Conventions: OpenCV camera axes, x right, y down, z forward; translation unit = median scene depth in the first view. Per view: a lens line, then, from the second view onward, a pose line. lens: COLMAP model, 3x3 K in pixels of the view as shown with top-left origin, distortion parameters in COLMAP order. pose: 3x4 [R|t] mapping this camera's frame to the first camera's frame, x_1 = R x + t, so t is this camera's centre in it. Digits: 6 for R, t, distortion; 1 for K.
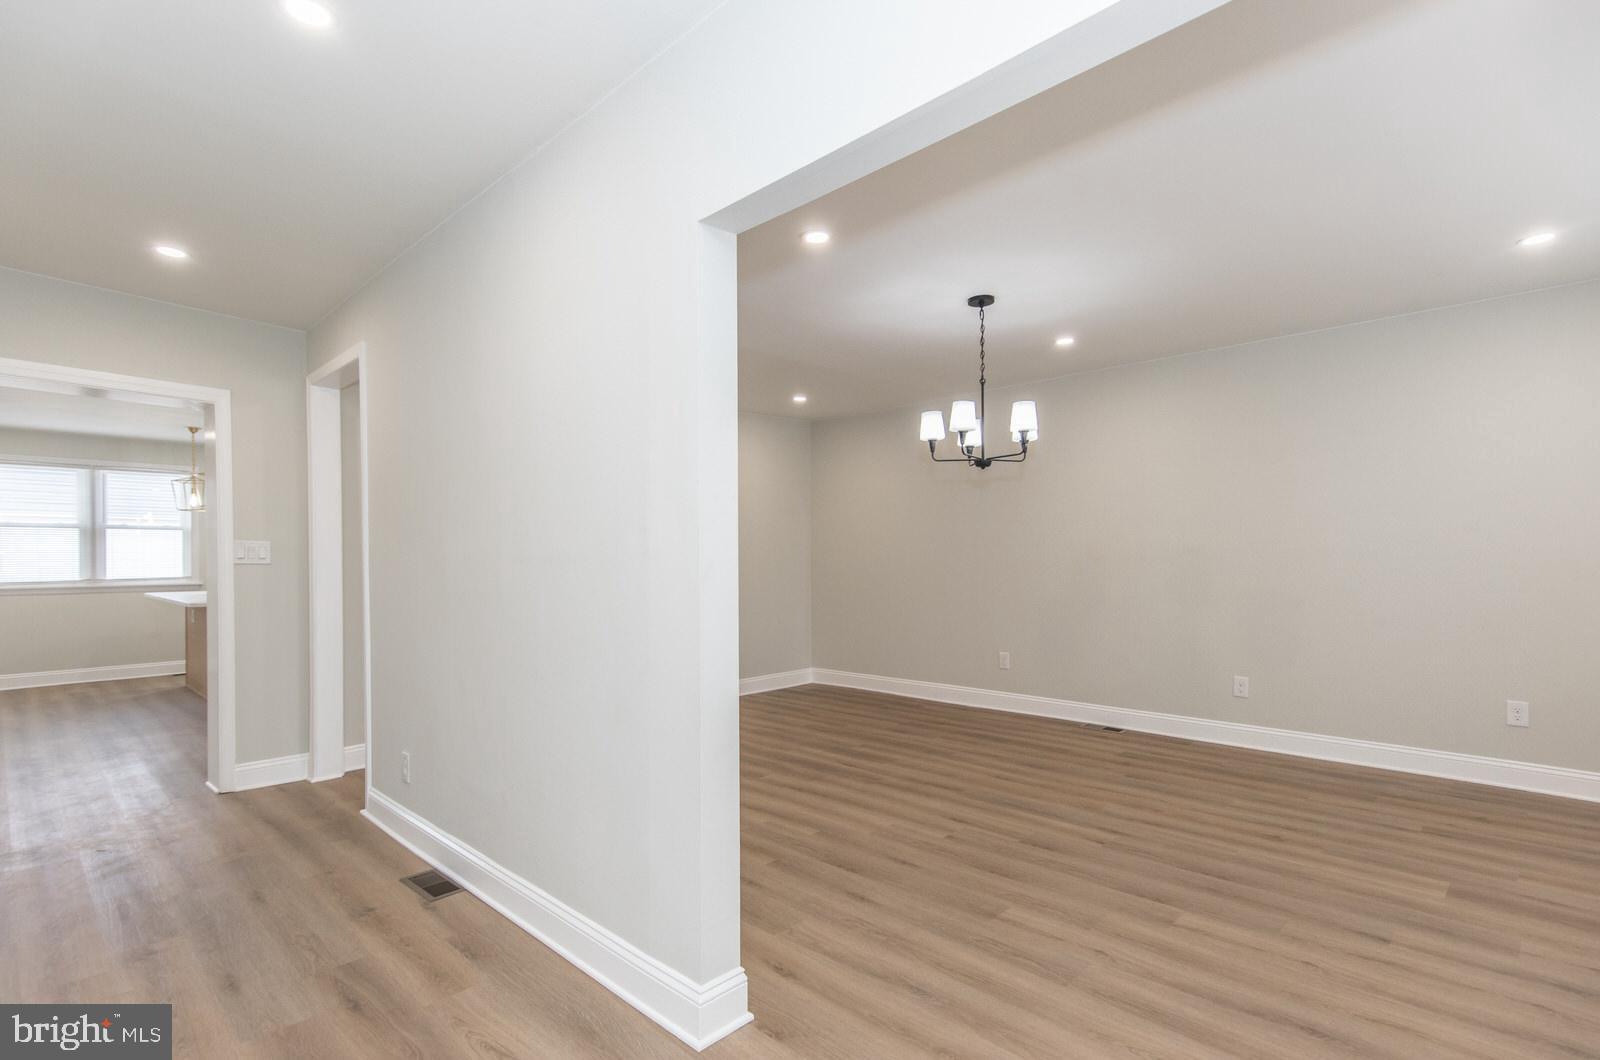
lens RADIAL K [[764.6, 0, 765.4], [0, 764.6, 561.6], [0, 0, 1]] dist [0.020782, 0.002544]
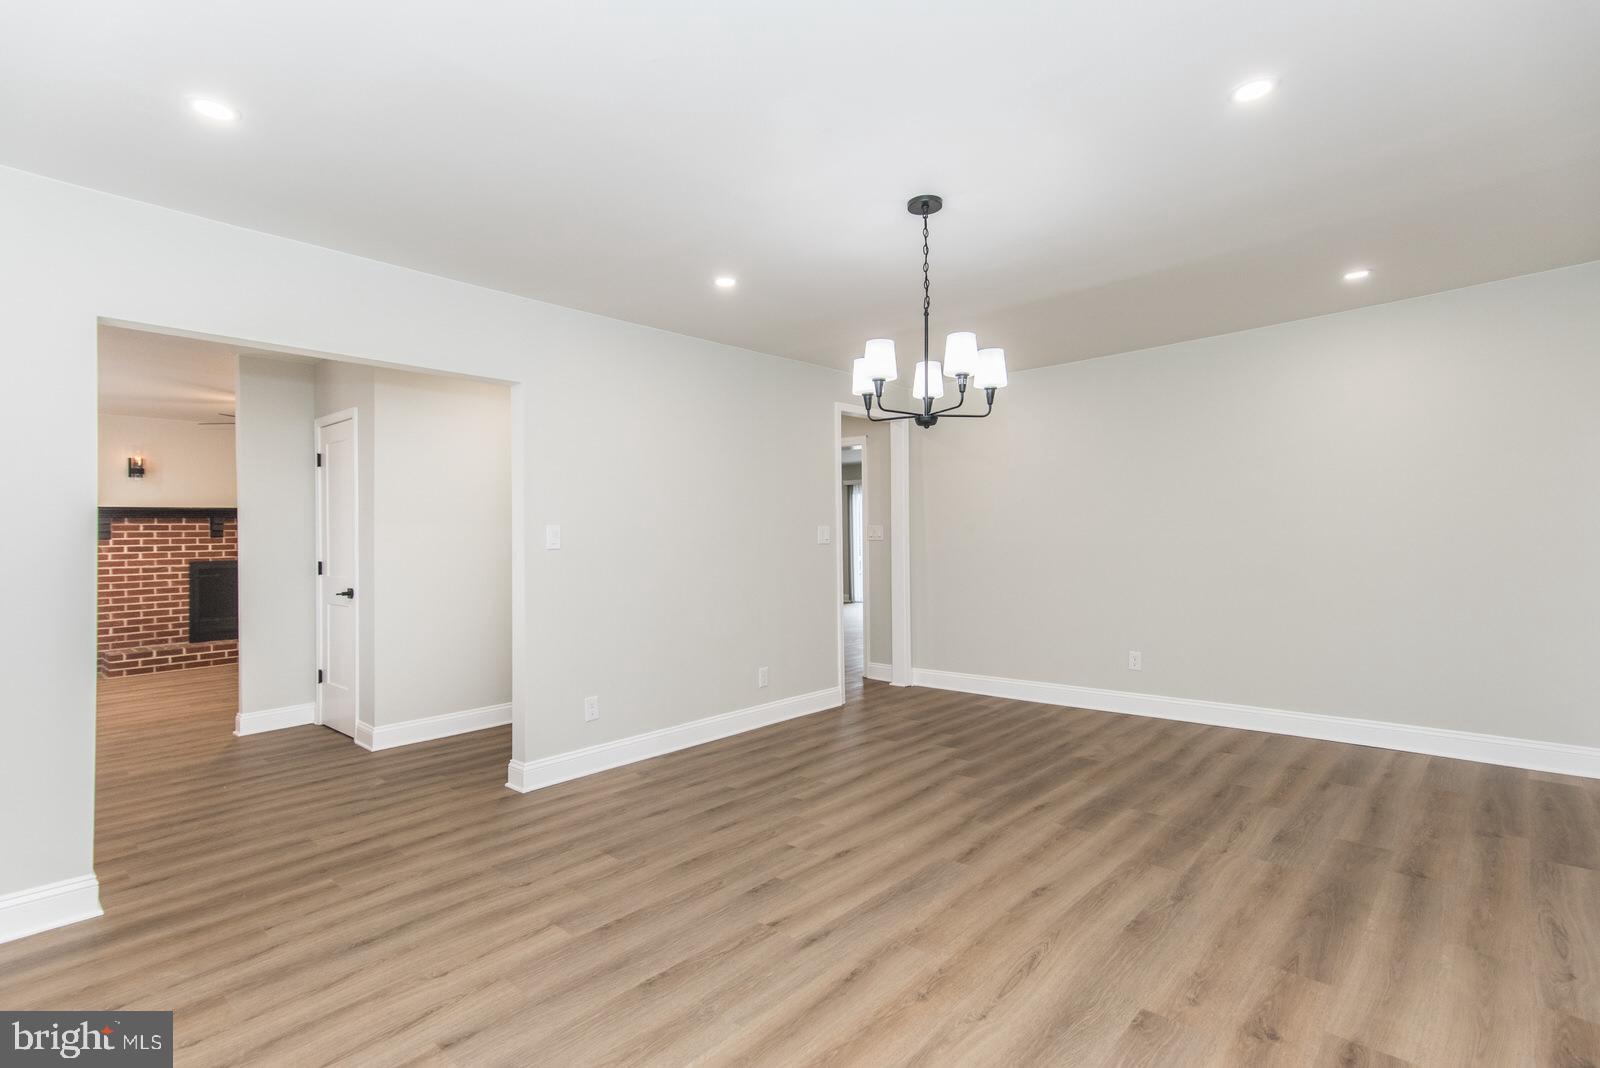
lens RADIAL K [[764.6, 0, 807.6], [0, 764.6, 519.1], [0, 0, 1]] dist [0.020782, 0.002544]
pose [[0.068626, -0.016968, -0.997498, 1.012248], [0.013250, 0.999783, -0.016096, -0.020955], [0.997554, -0.012112, 0.068836, 0.826109]]
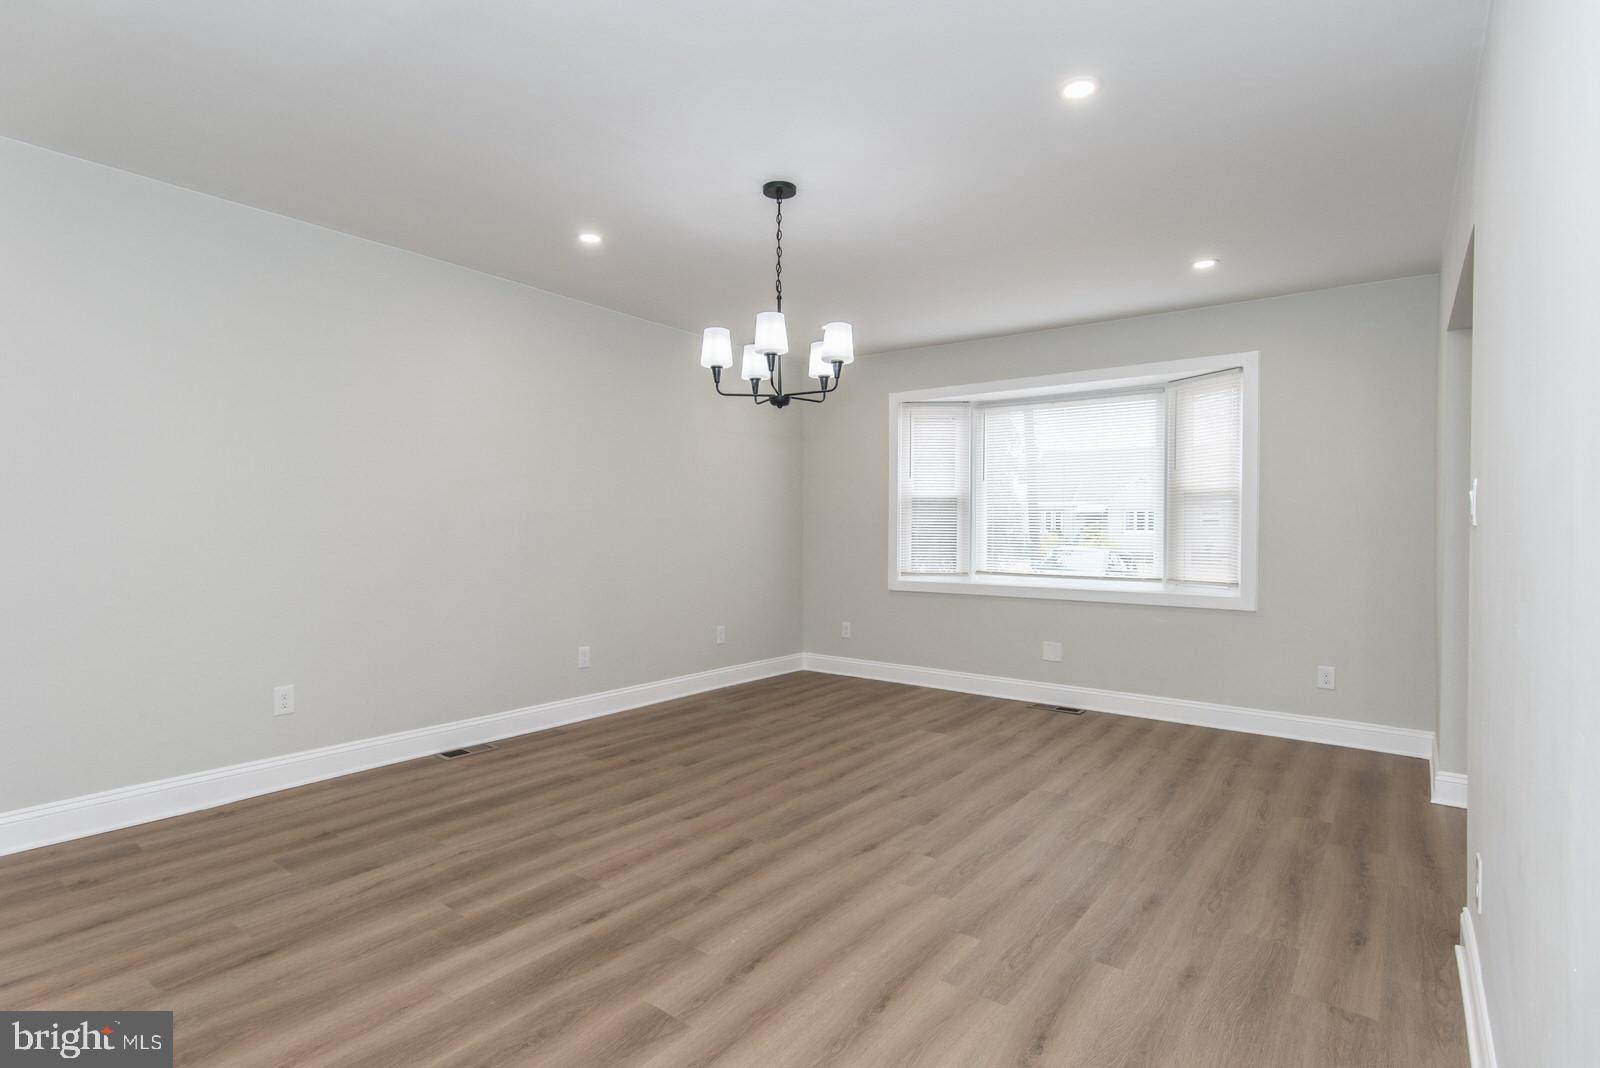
lens RADIAL K [[808.9, 0, 811.5], [0, 808.9, 528.5], [0, 0, 1]] dist [-0.002333, 0.003572]
pose [[-0.167148, 0.001886, 0.985930, -0.526705], [-0.005764, 0.999979, -0.002890, 0.003605], [-0.985915, -0.006166, -0.167134, 1.097863]]
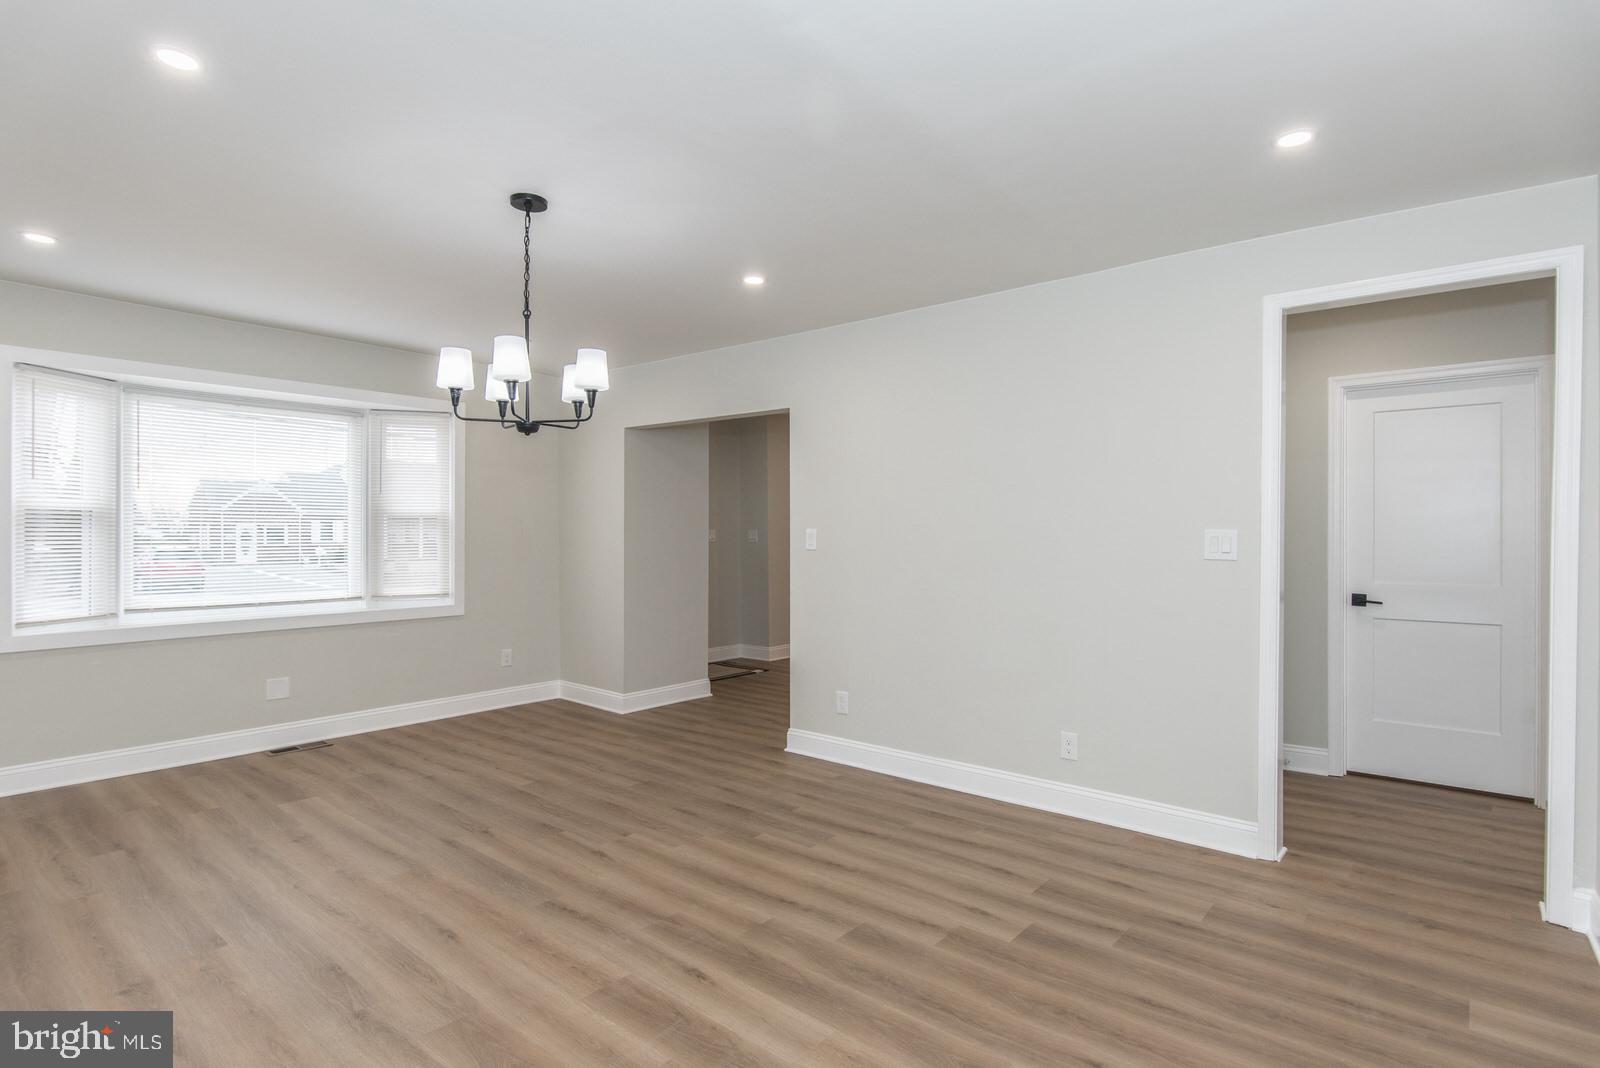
lens RADIAL K [[808.9, 0, 788.0], [0, 808.9, 528.1], [0, 0, 1]] dist [-0.002333, 0.003572]
pose [[-0.994763, 0.003384, -0.102154, 0.116654], [0.003567, 0.999992, -0.001607, -0.034683], [0.102148, -0.001963, -0.994767, 1.783331]]
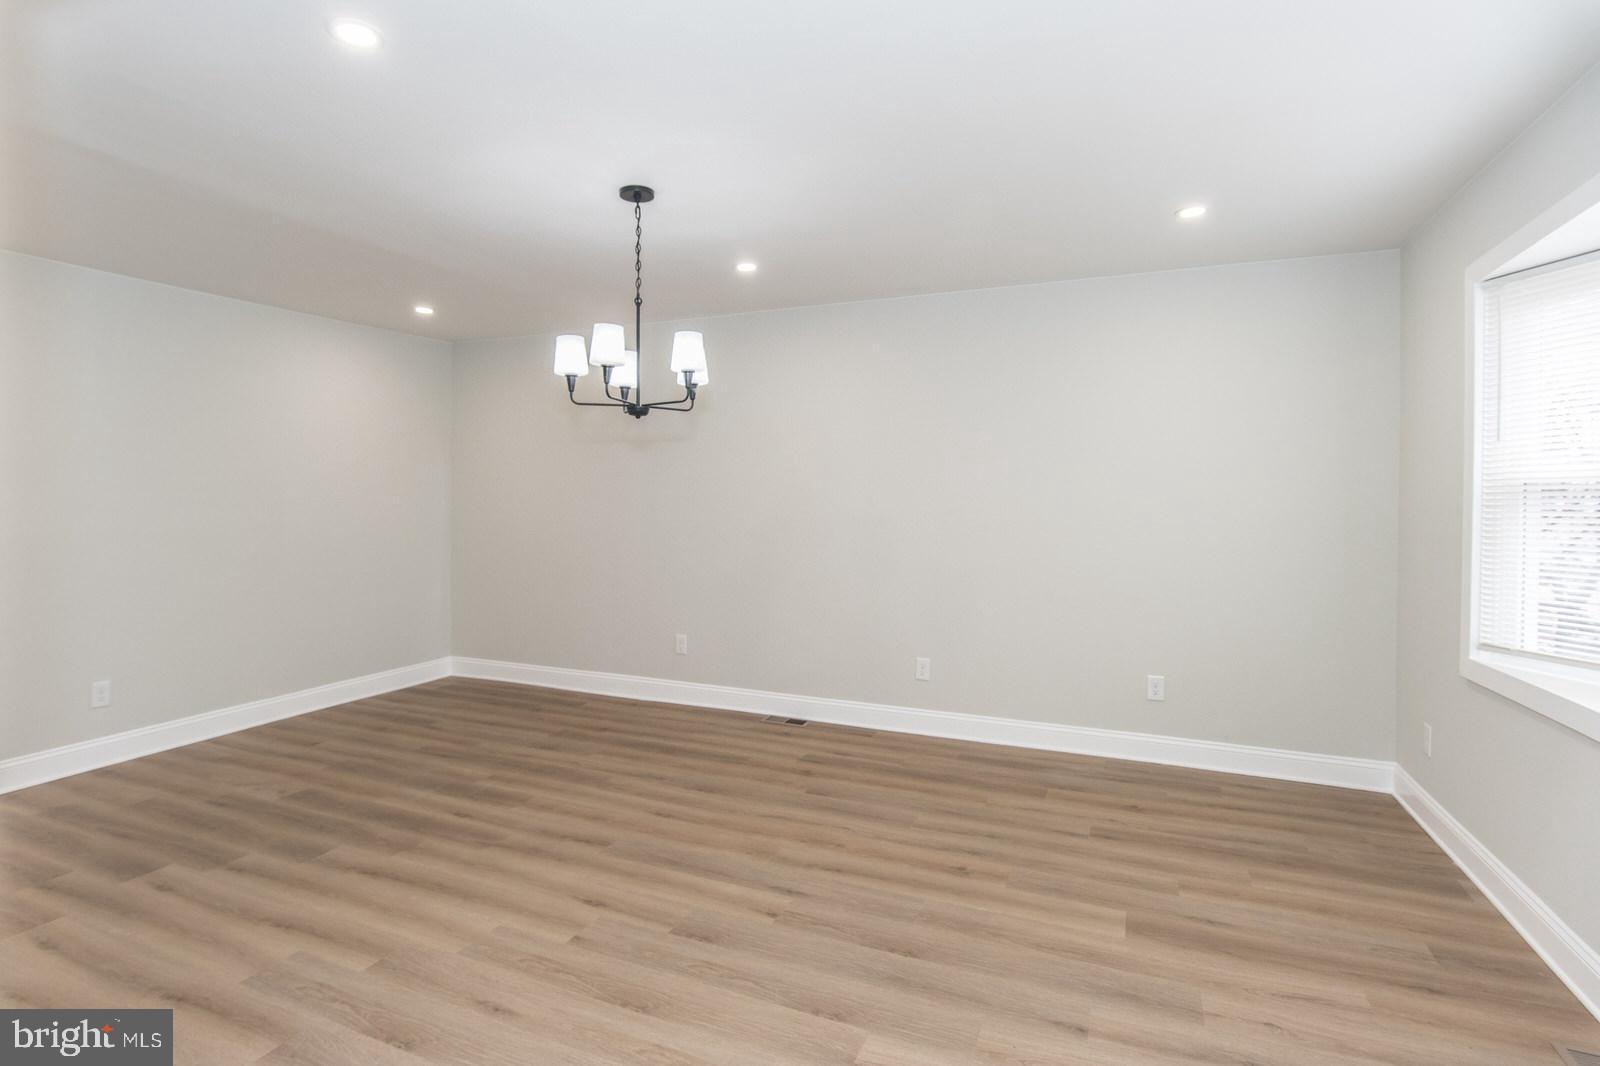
lens RADIAL K [[808.9, 0, 758.4], [0, 808.9, 516.5], [0, 0, 1]] dist [-0.002333, 0.003572]
pose [[0.933974, 0.004972, 0.357305, 0.110599], [-0.010012, 0.999875, 0.012257, -0.035379], [-0.357200, -0.015025, 0.933907, 0.215124]]
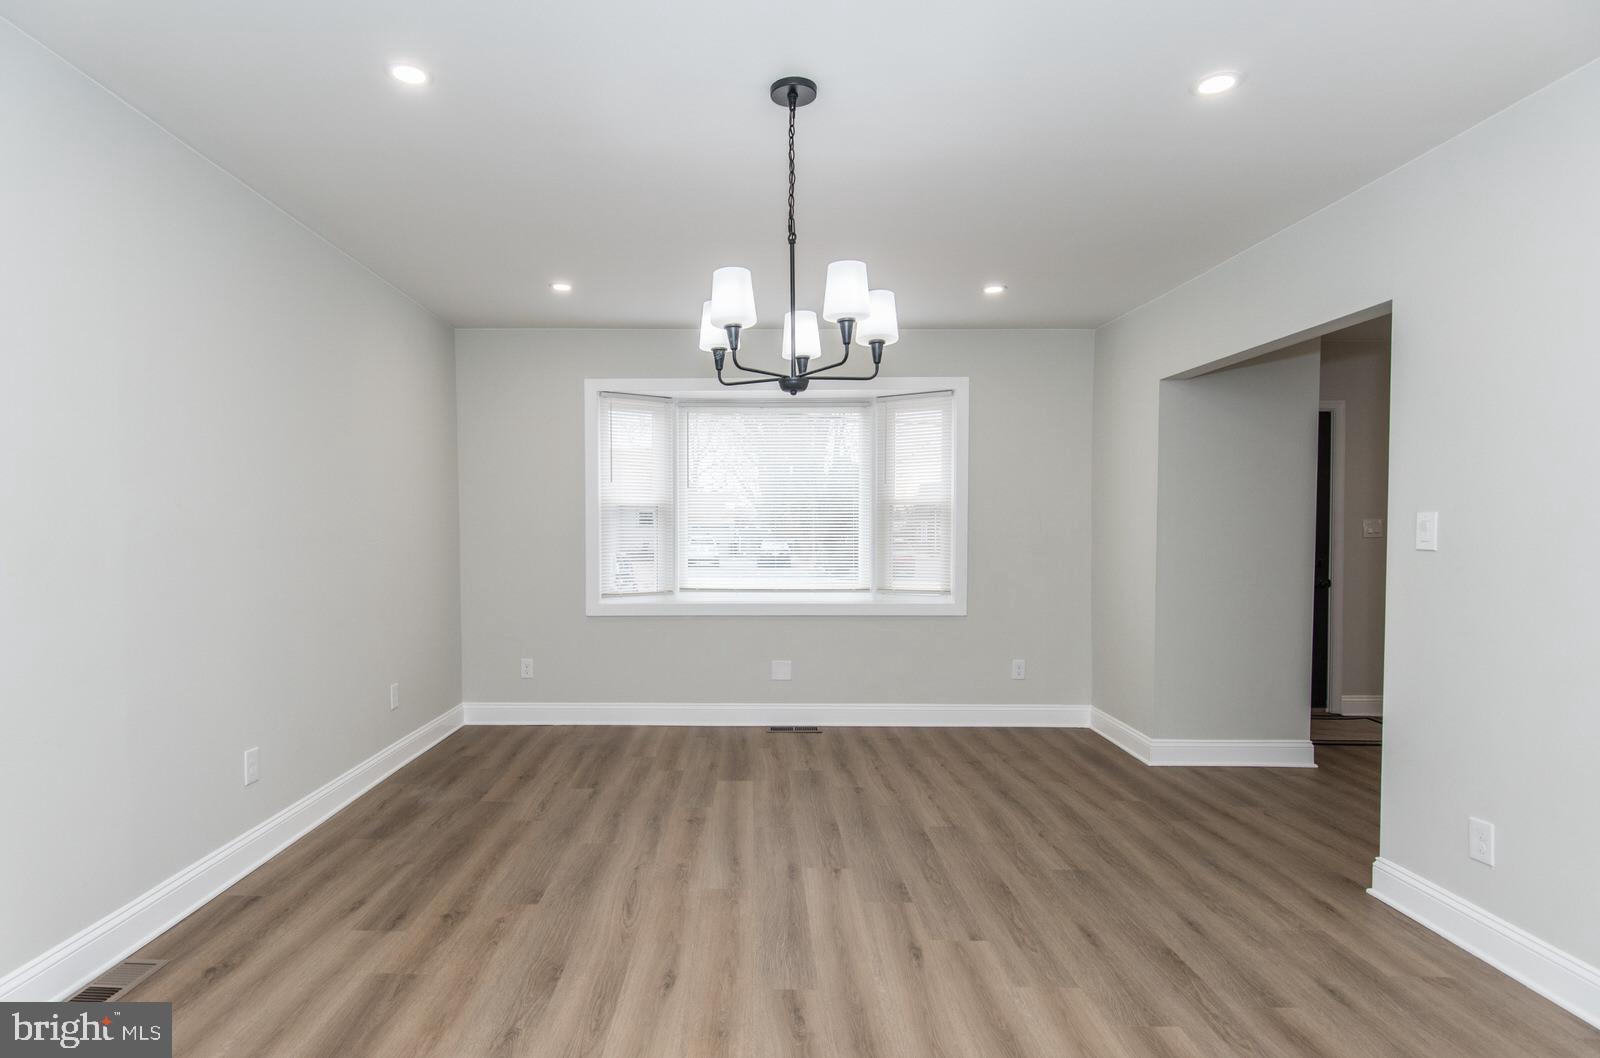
lens RADIAL K [[808.9, 0, 741.8], [0, 808.9, 556.0], [0, 0, 1]] dist [-0.002333, 0.003572]
pose [[-0.712739, -0.020181, 0.701139, -0.113235], [0.004764, 0.999424, 0.033609, -0.025810], [-0.701413, 0.027294, -0.712233, 1.452018]]
